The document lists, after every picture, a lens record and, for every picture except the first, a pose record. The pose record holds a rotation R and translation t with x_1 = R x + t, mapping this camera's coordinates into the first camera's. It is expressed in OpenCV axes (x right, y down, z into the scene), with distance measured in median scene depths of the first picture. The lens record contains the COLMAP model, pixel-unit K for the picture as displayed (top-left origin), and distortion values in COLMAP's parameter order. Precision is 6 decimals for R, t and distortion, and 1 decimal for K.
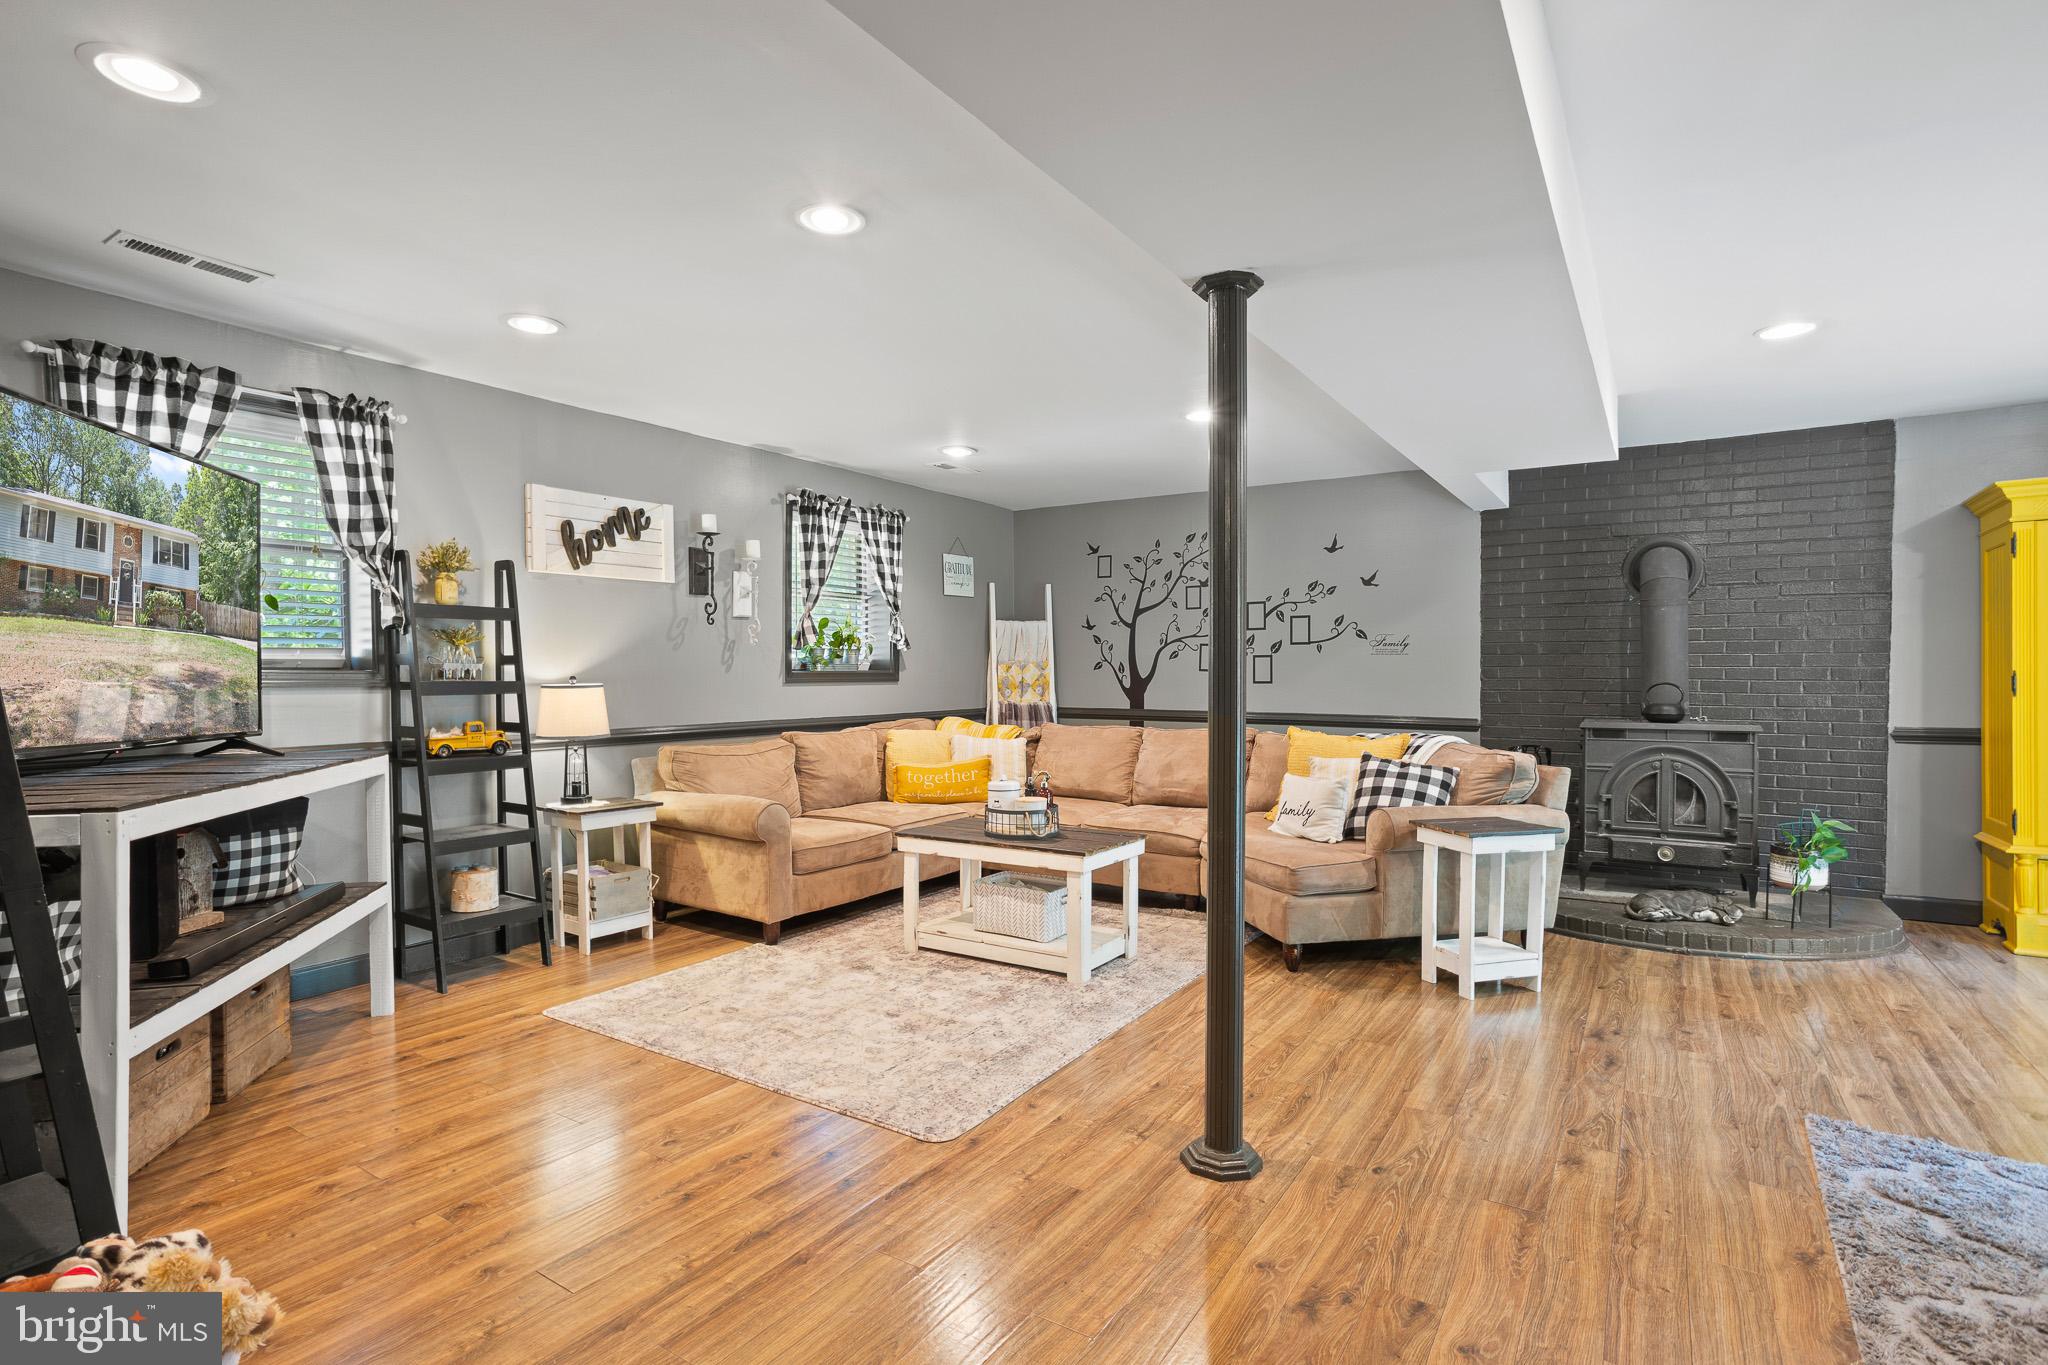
lens RADIAL K [[993.9, 0, 1029.7], [0, 993.9, 690.2], [0, 0, 1]] dist [-0.055951, 0.036566]
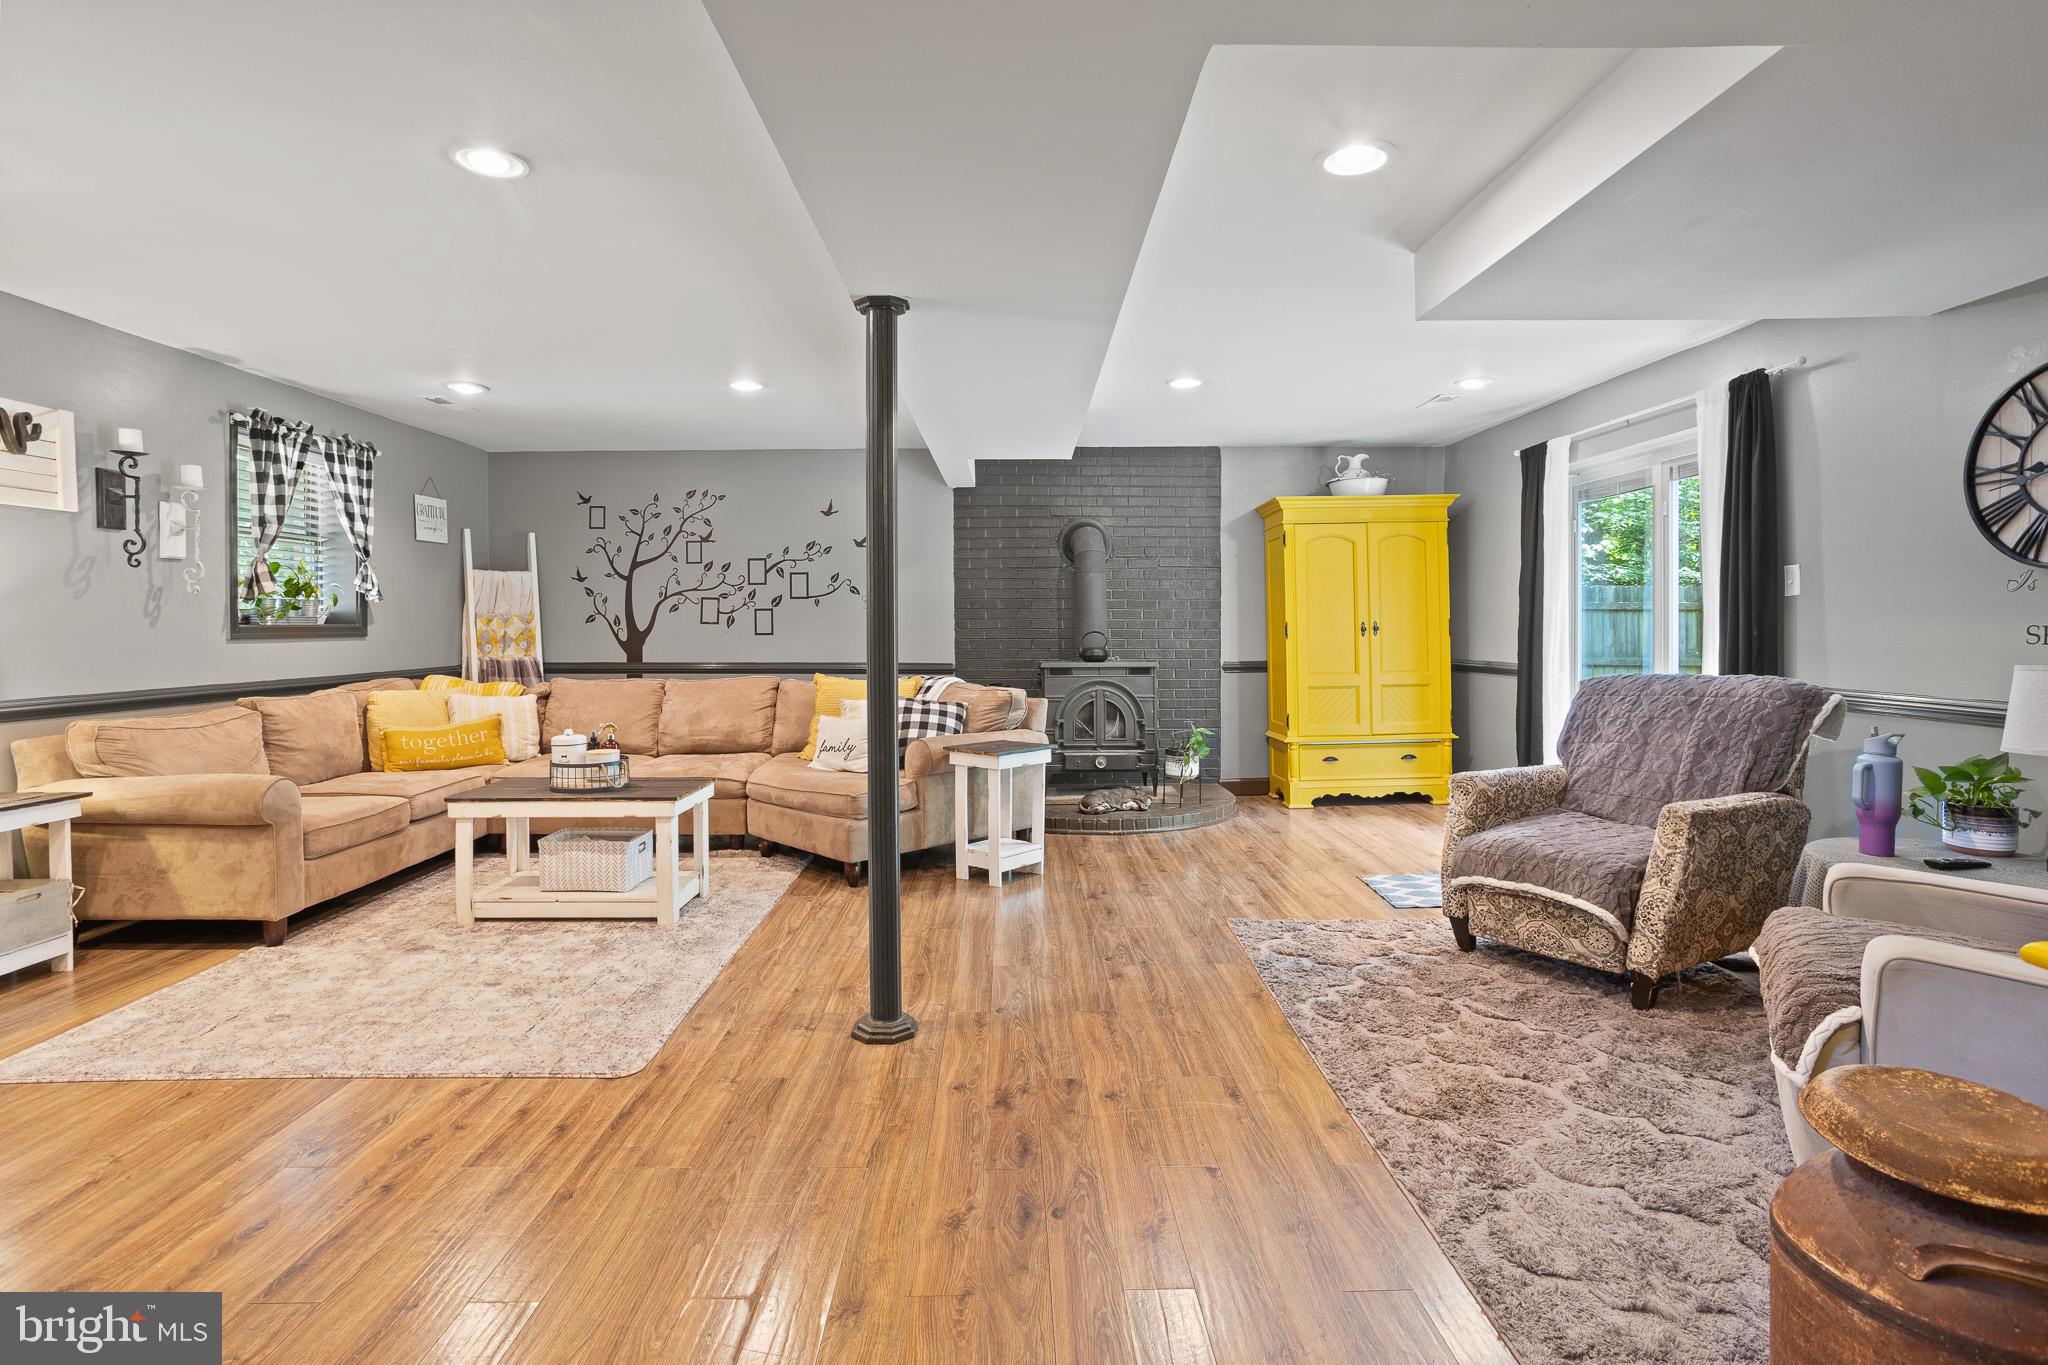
lens RADIAL K [[985.2, 0, 1023.9], [0, 985.2, 626.0], [0, 0, 1]] dist [-0.056519, 0.040826]
pose [[0.837066, -0.003927, 0.547088, -0.157732], [0.013538, 0.999817, -0.013536, 0.001757], [-0.546934, 0.018737, 0.836966, -0.050660]]
